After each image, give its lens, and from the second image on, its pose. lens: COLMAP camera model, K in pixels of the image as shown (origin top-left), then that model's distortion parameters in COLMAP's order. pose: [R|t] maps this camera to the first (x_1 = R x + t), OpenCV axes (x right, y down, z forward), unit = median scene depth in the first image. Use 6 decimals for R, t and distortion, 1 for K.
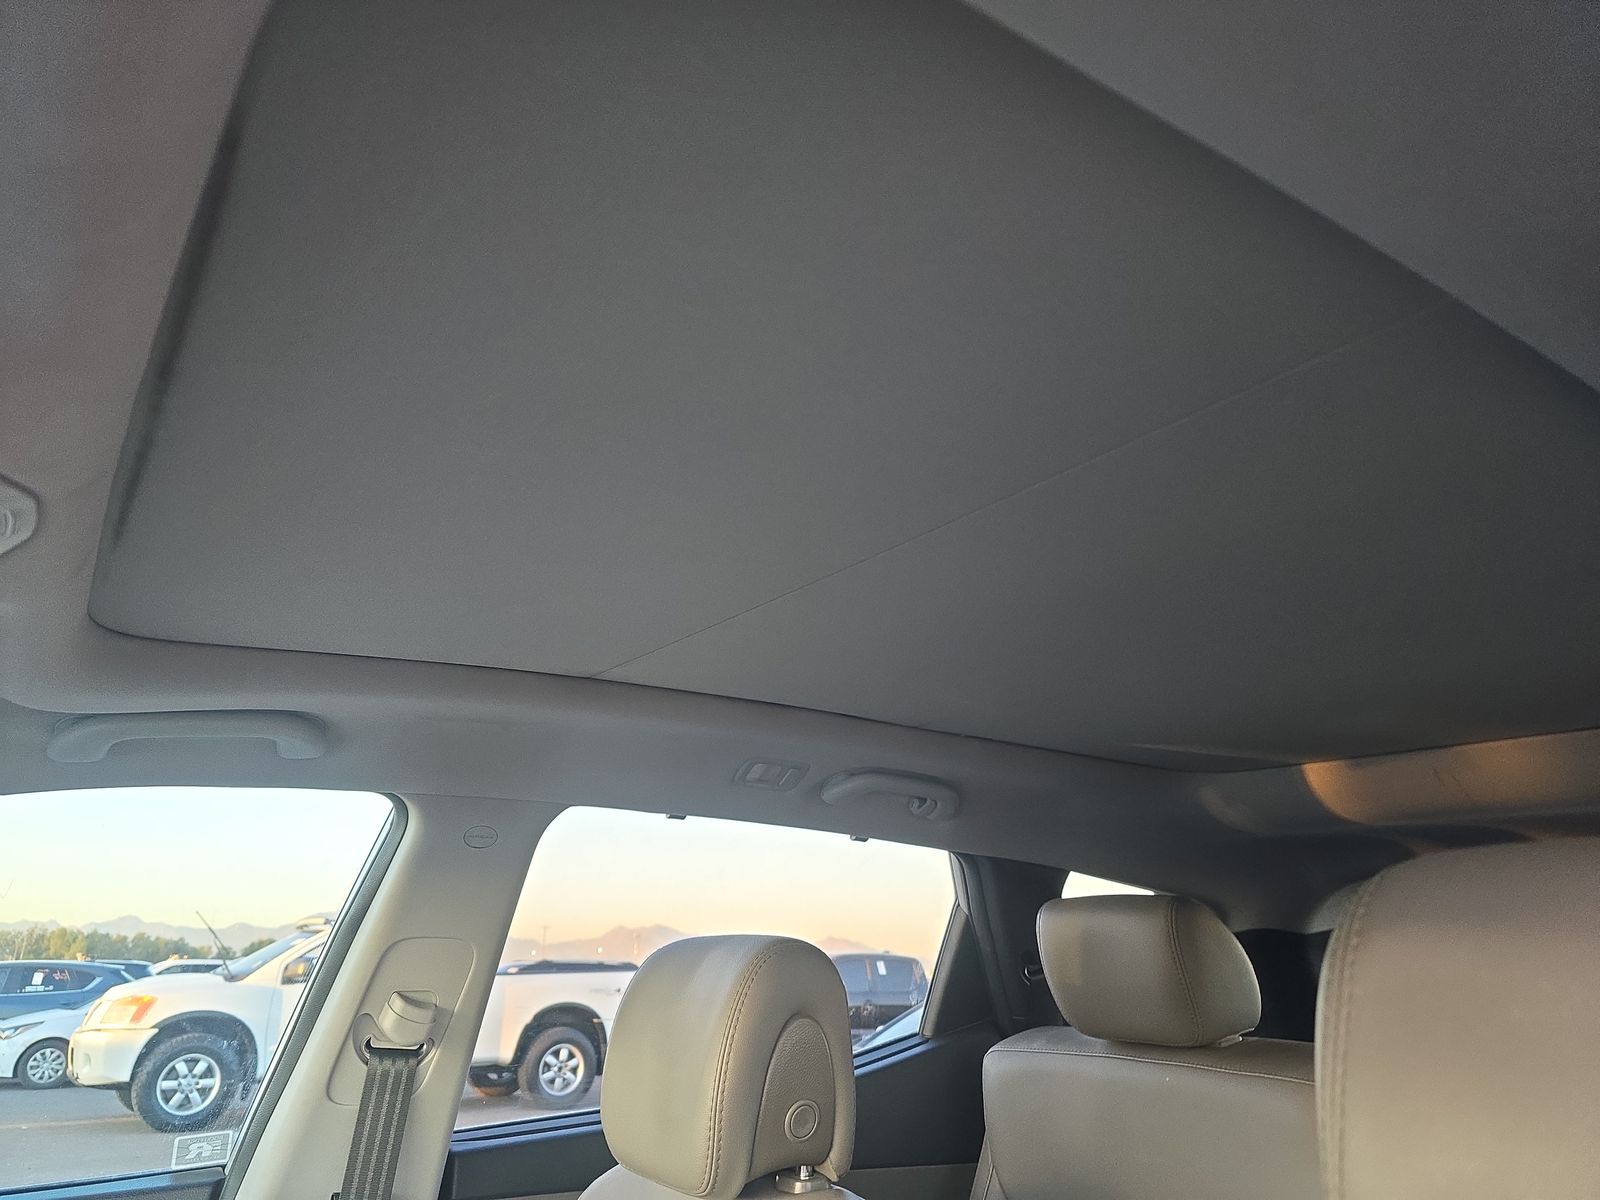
lens RADIAL K [[1069.9, 0, 800.0], [0, 1069.9, 600.0], [0, 0, 1]] dist [0.031155, -0.029810]
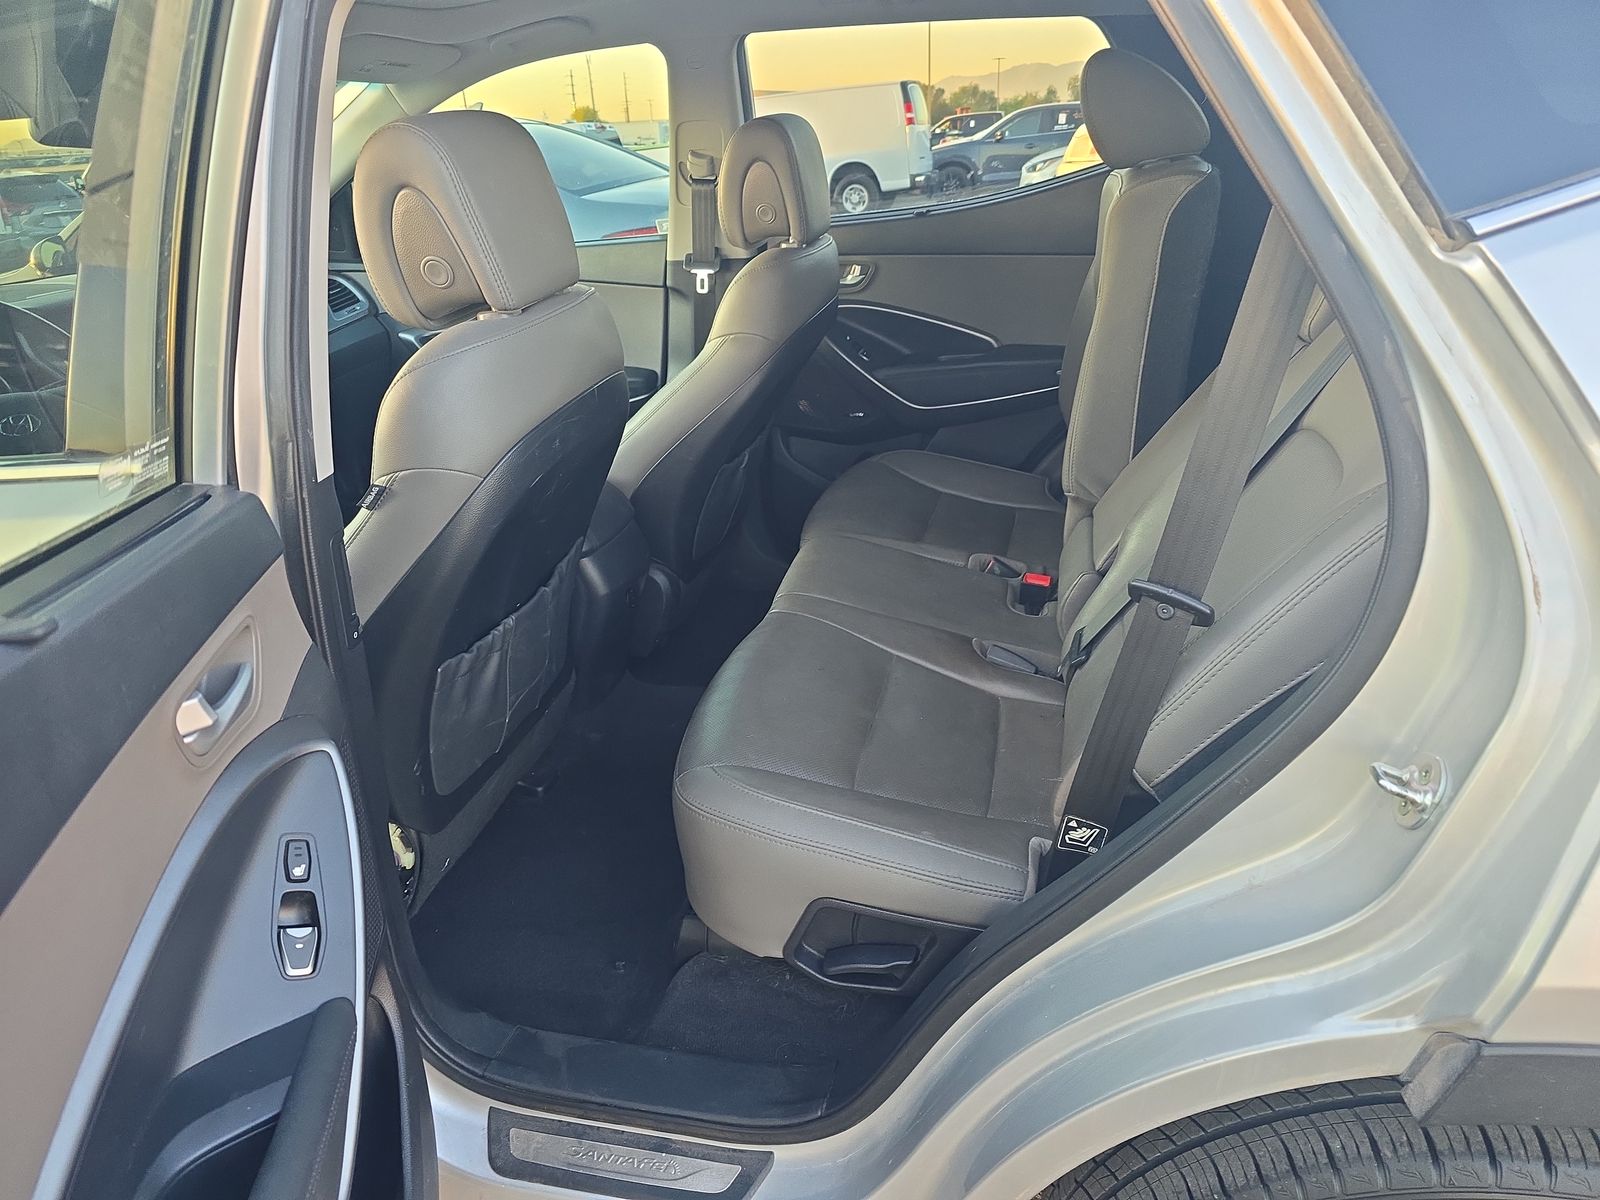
lens RADIAL K [[1055.7, 0, 803.3], [0, 1055.7, 605.1], [0, 0, 1]] dist [0.045353, -0.037311]
pose [[0.664680, 0.269684, -0.696757, 1.339955], [0.296939, 0.760407, 0.577589, -0.065897], [0.685585, -0.590806, 0.425348, -0.178656]]
